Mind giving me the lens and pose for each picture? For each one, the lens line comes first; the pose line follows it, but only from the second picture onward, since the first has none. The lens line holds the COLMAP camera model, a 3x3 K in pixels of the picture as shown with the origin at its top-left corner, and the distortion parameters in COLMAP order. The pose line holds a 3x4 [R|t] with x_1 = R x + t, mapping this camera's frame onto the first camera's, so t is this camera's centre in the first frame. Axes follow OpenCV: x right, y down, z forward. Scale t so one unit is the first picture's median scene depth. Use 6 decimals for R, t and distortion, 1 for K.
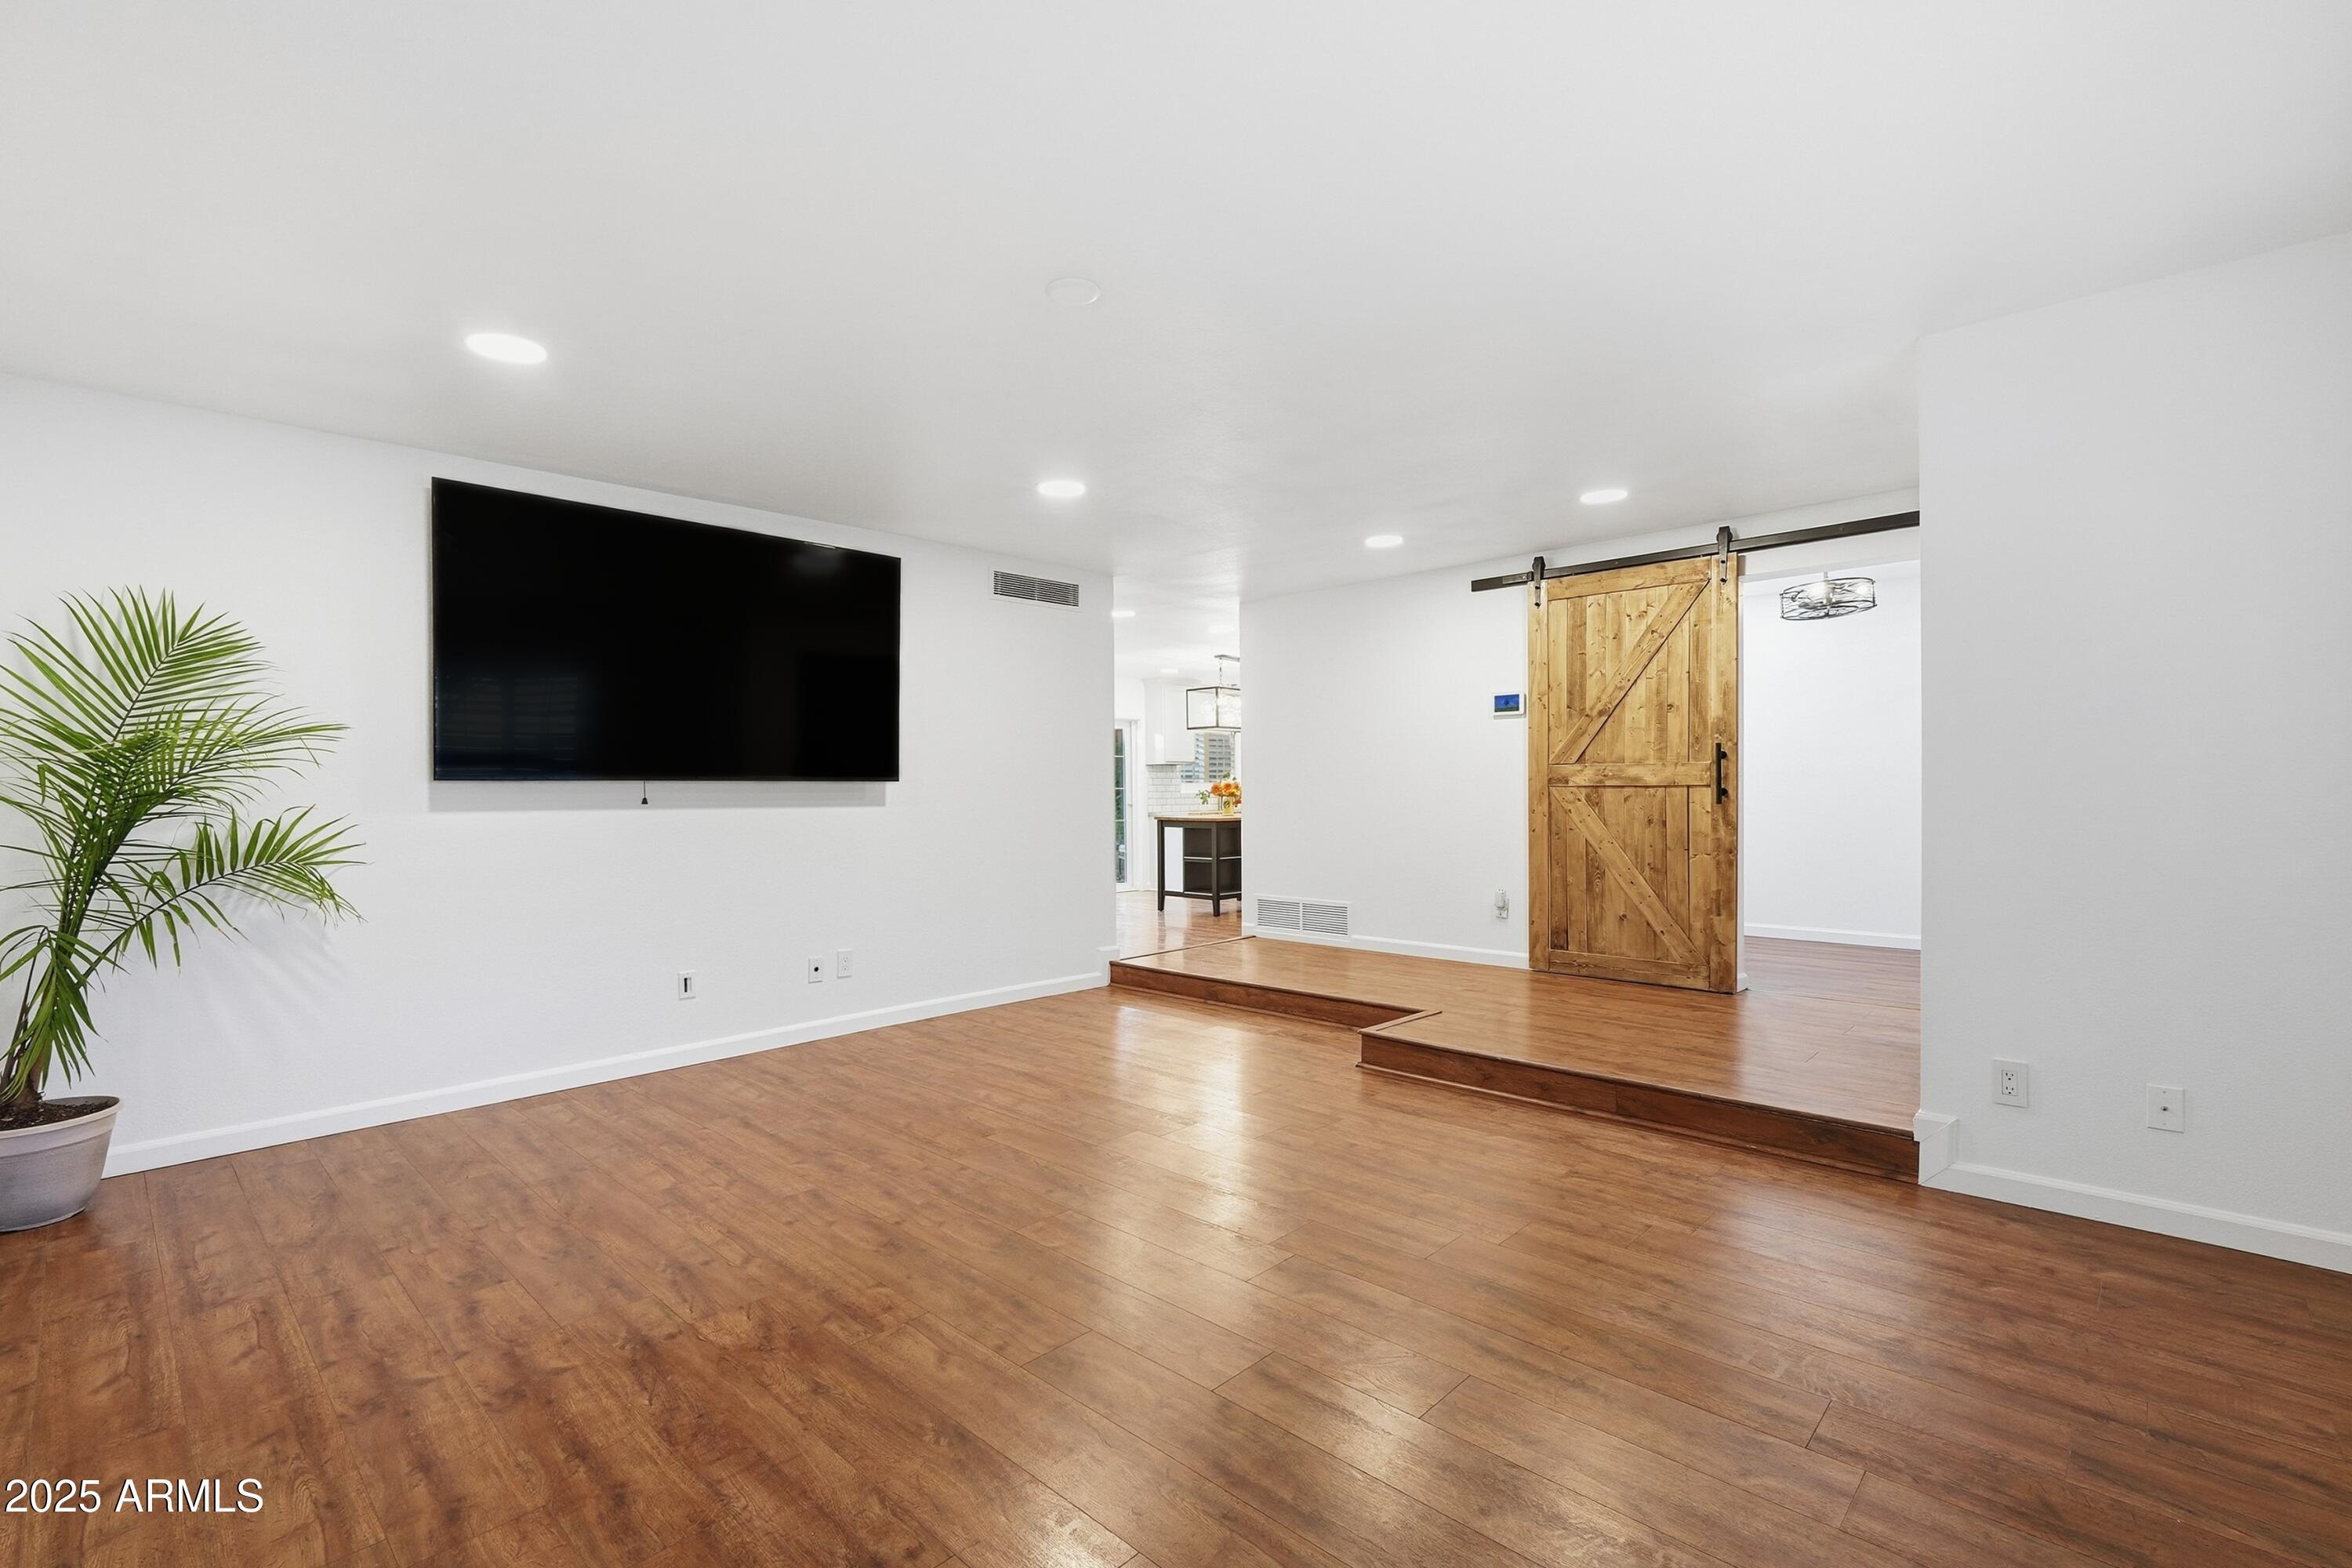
lens RADIAL K [[1064.1, 0, 1171.0], [0, 1064.1, 790.9], [0, 0, 1]] dist [-0.011529, 0.004976]
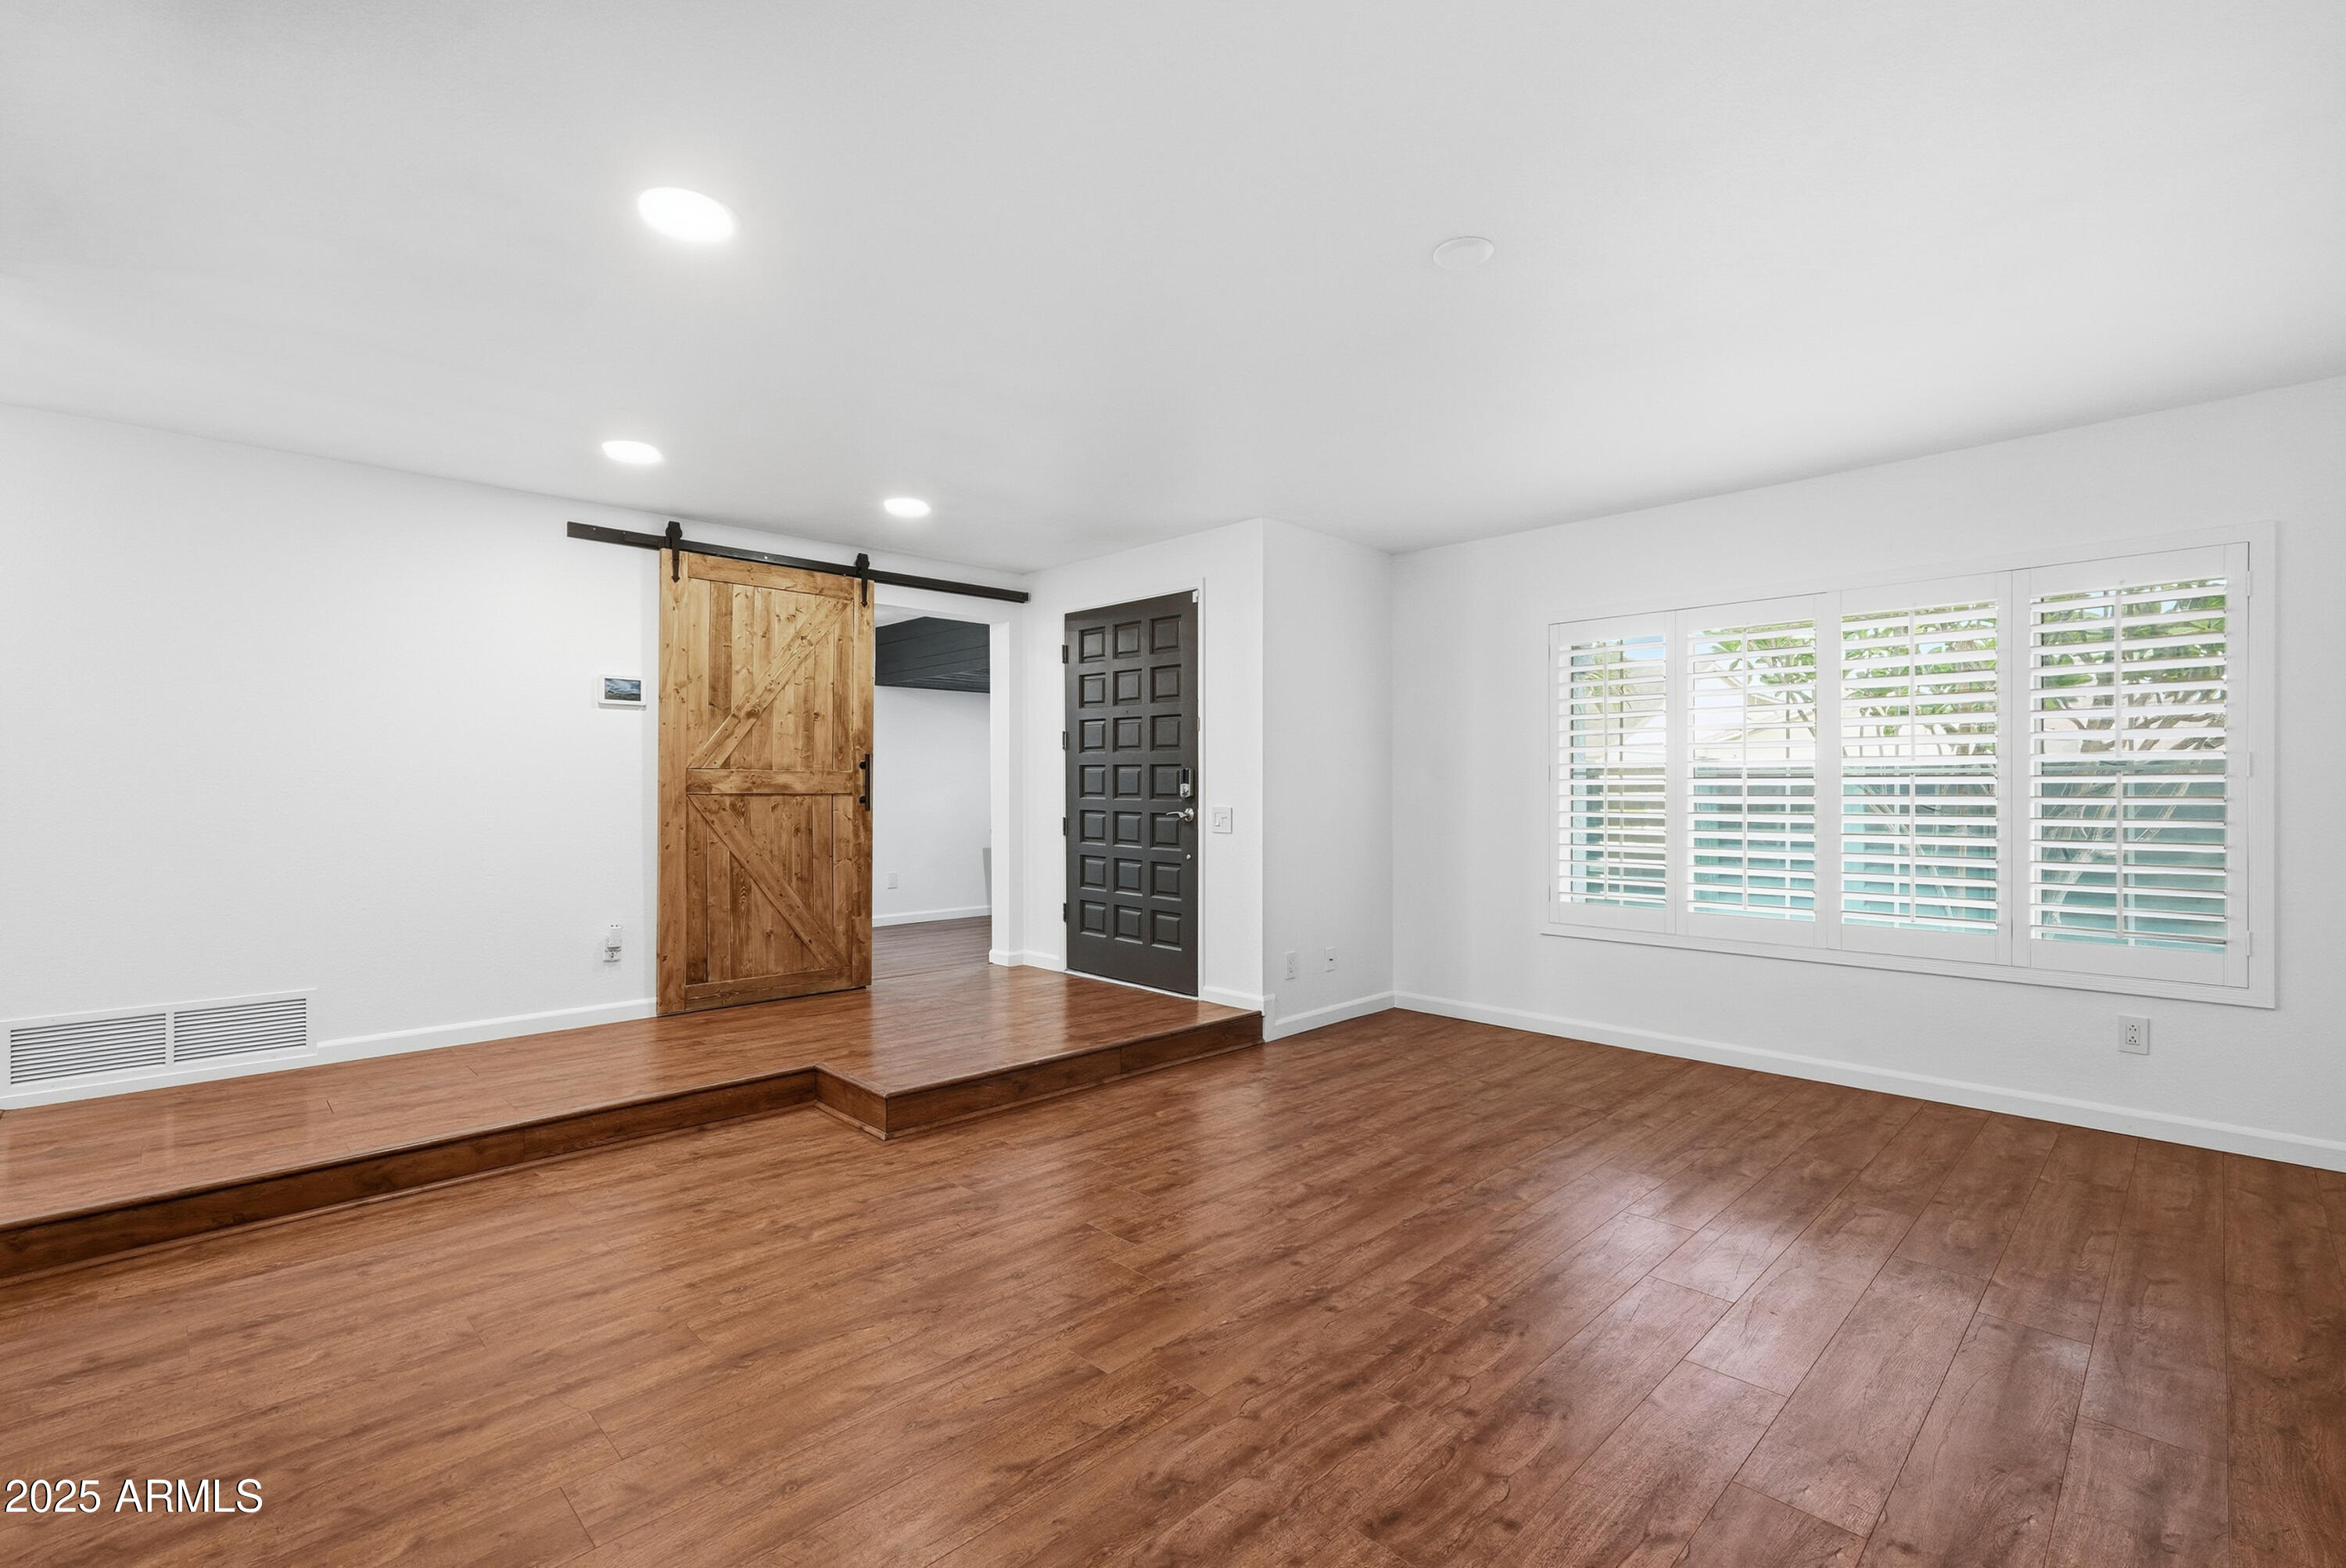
lens RADIAL K [[1061.4, 0, 1164.9], [0, 1061.4, 780.7], [0, 0, 1]] dist [-0.011529, 0.004976]
pose [[0.018084, 0.017400, 0.999685, -0.517797], [0.005097, 0.999834, -0.017495, 0.001835], [-0.999823, 0.005412, 0.017992, 0.638063]]
